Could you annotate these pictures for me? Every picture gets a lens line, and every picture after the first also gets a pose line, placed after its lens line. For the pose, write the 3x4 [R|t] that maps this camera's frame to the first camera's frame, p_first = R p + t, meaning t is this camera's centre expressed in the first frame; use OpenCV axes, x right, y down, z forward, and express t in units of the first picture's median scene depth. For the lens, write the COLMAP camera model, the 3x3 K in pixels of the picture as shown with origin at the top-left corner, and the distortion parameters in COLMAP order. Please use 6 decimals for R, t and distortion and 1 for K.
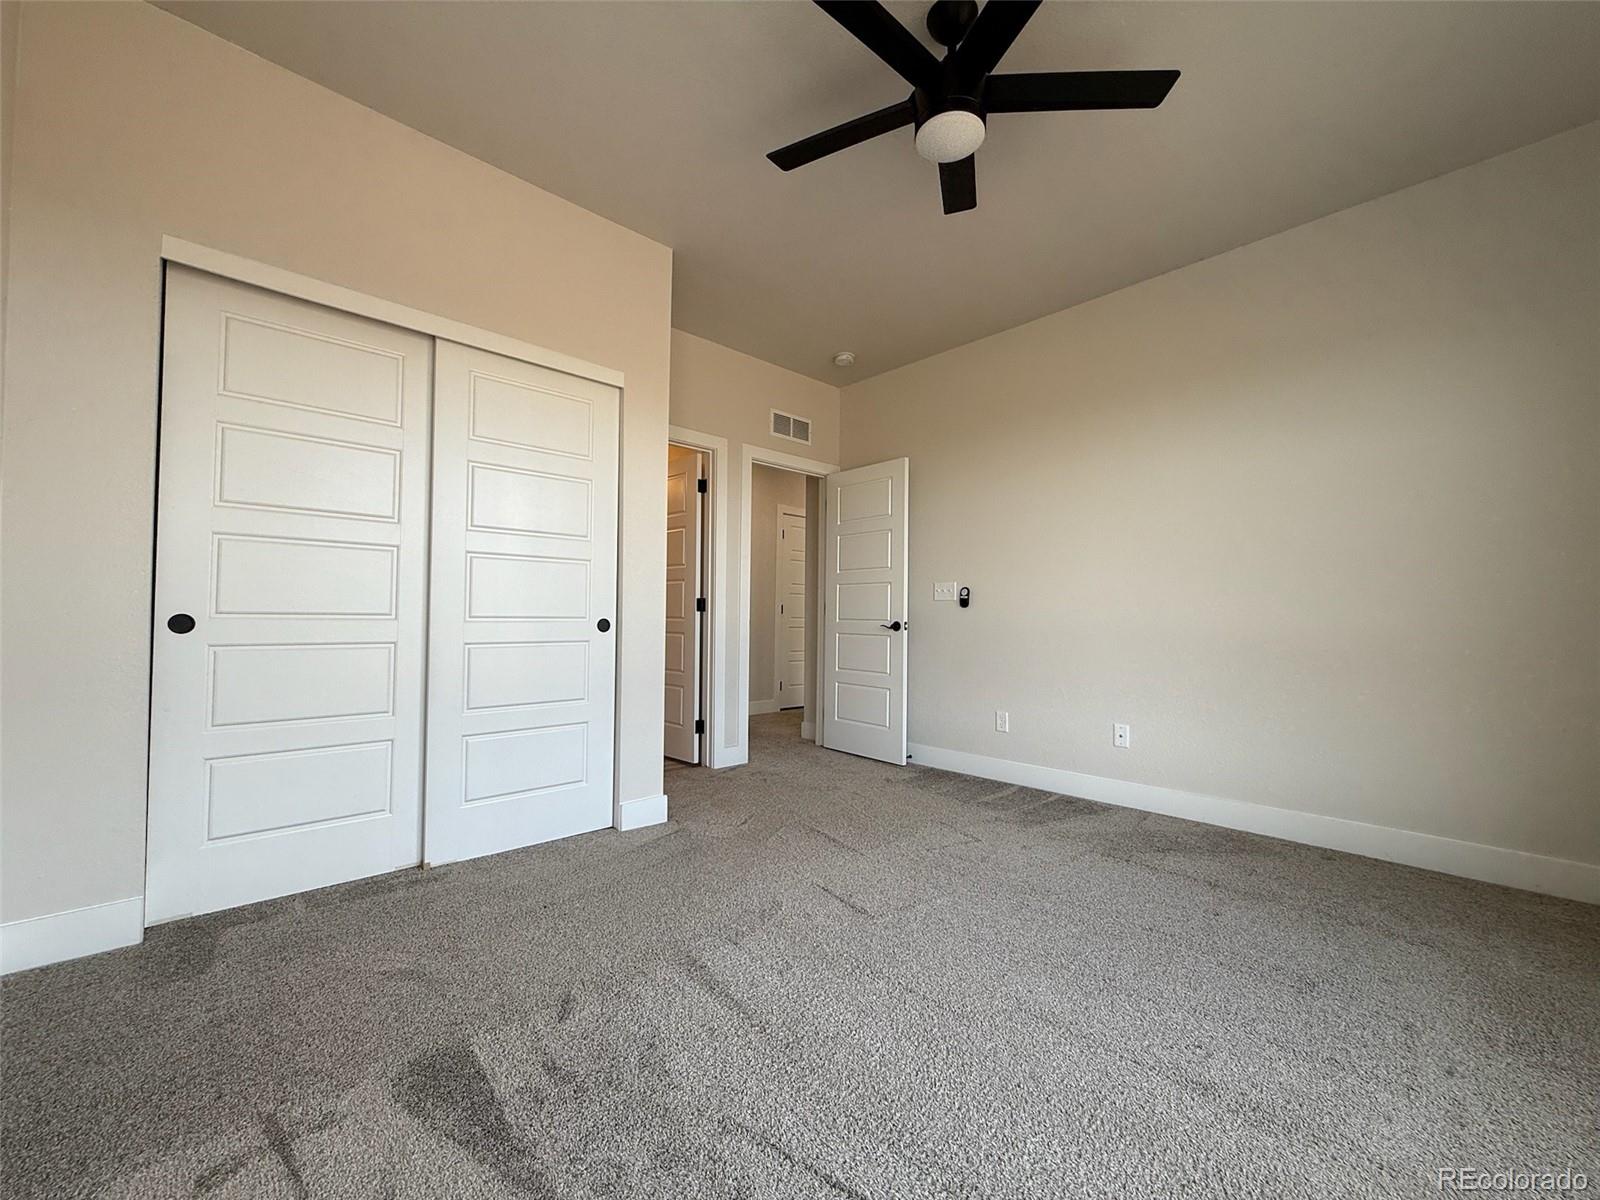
lens RADIAL K [[638.8, 0, 793.8], [0, 638.8, 601.0], [0, 0, 1]] dist [-0.000300, 0.000598]
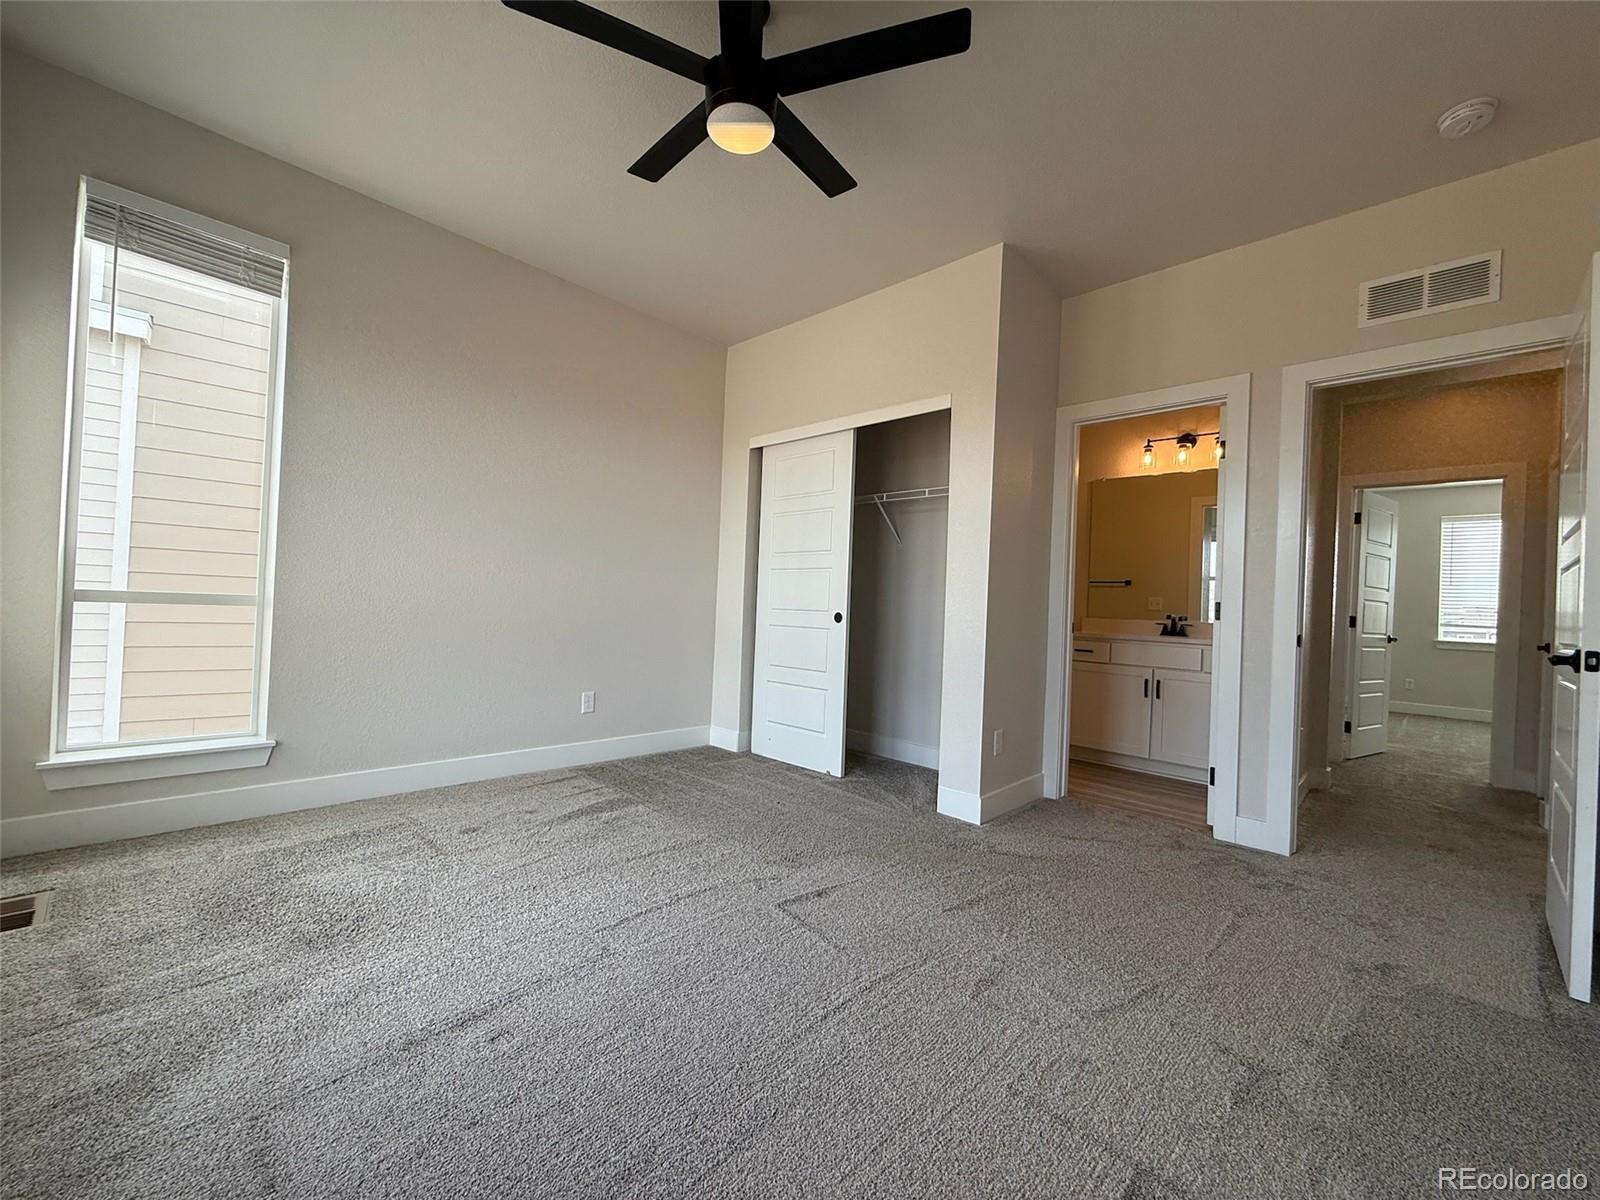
lens RADIAL K [[638.8, 0, 793.8], [0, 638.8, 601.0], [0, 0, 1]] dist [-0.000300, 0.000598]
pose [[0.061917, -0.012279, -0.998006, 0.544098], [-0.018582, 0.999737, -0.013454, 0.013079], [0.997908, 0.019377, 0.061673, 0.459160]]
